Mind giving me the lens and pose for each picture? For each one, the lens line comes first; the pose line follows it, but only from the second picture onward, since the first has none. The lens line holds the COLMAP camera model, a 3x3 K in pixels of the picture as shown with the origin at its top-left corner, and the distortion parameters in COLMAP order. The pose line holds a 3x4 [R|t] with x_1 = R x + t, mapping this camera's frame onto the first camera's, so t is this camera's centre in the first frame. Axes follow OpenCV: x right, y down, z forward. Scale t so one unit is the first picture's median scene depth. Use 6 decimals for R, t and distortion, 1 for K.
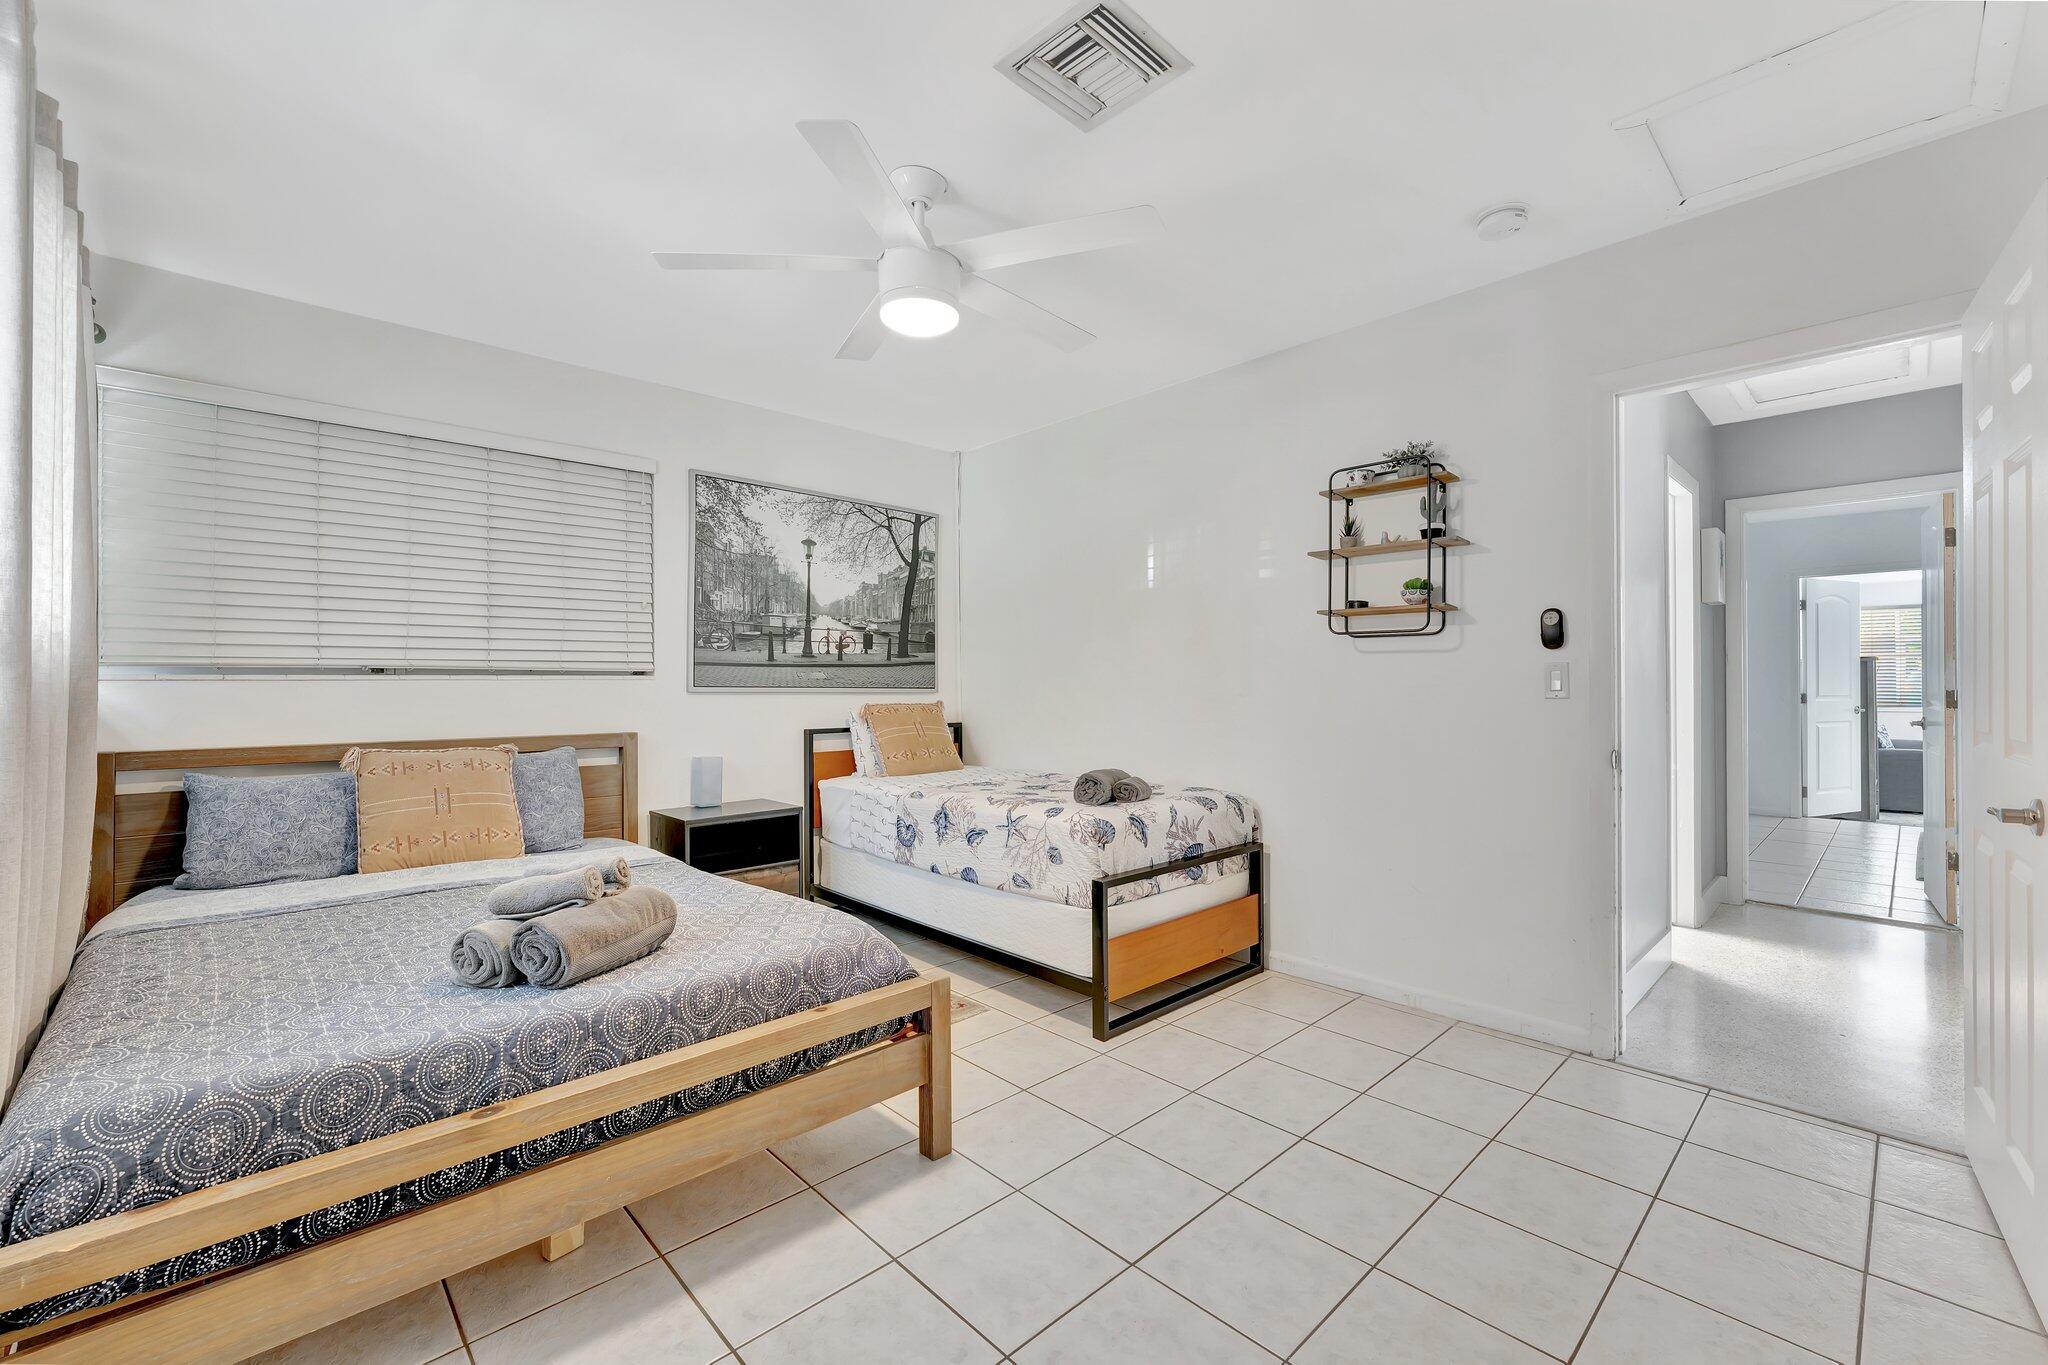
lens RADIAL K [[846.6, 0, 1027.1], [0, 846.6, 678.0], [0, 0, 1]] dist [-0.003273, -0.000033]
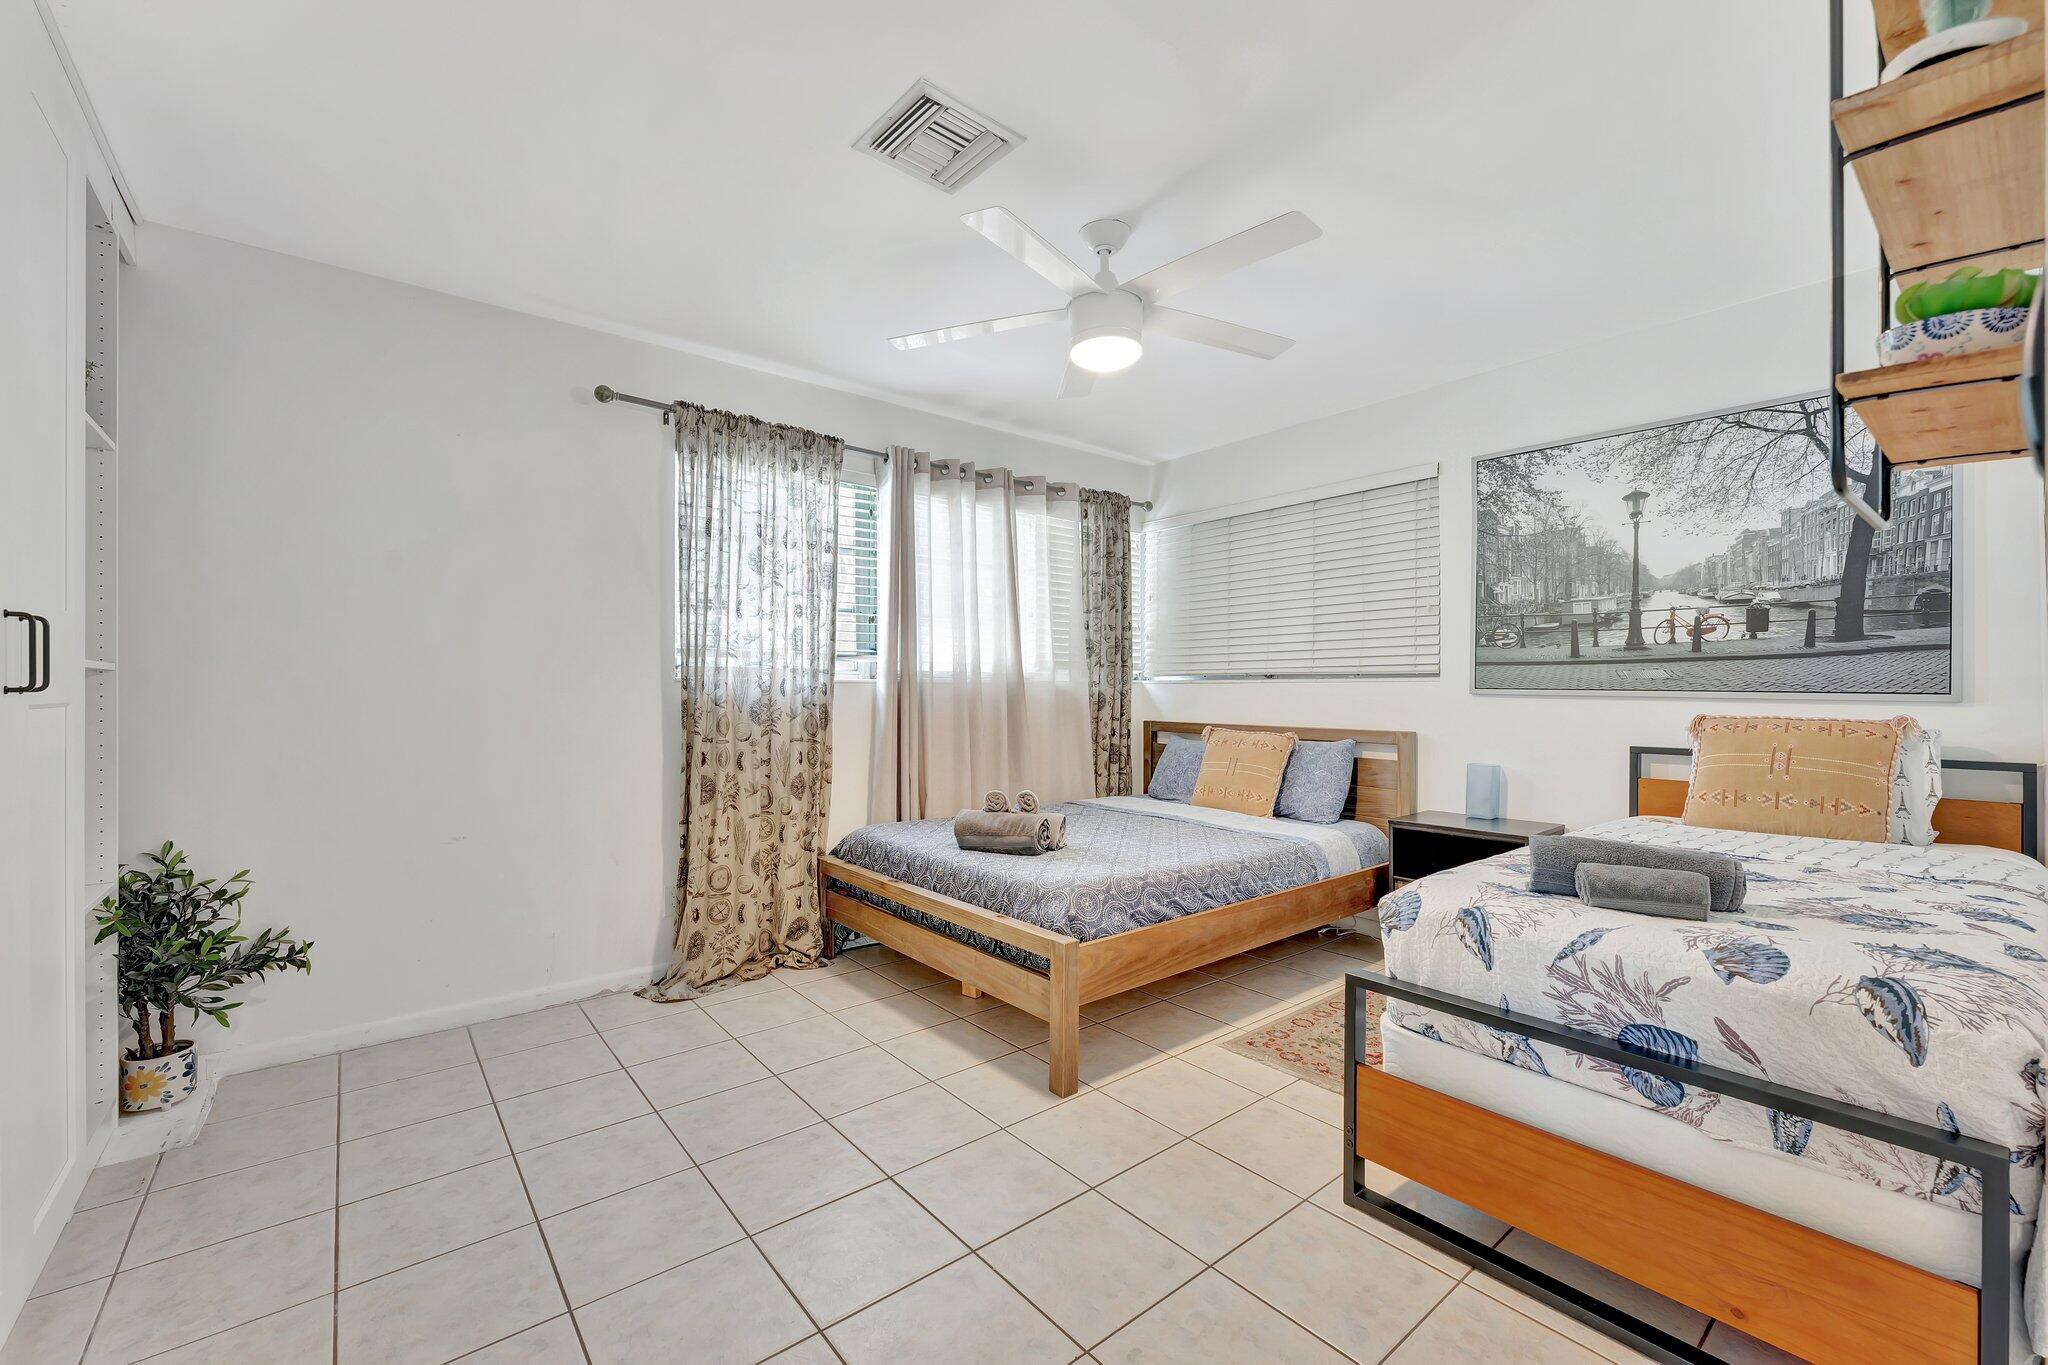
lens RADIAL K [[835.0, 0, 1027.9], [0, 835.0, 681.5], [0, 0, 1]] dist [-0.000882, -0.000050]
pose [[-0.067475, -0.004730, -0.997710, 0.536816], [0.006438, 0.999966, -0.005176, 0.003995], [0.997700, -0.006772, -0.067442, 0.538251]]
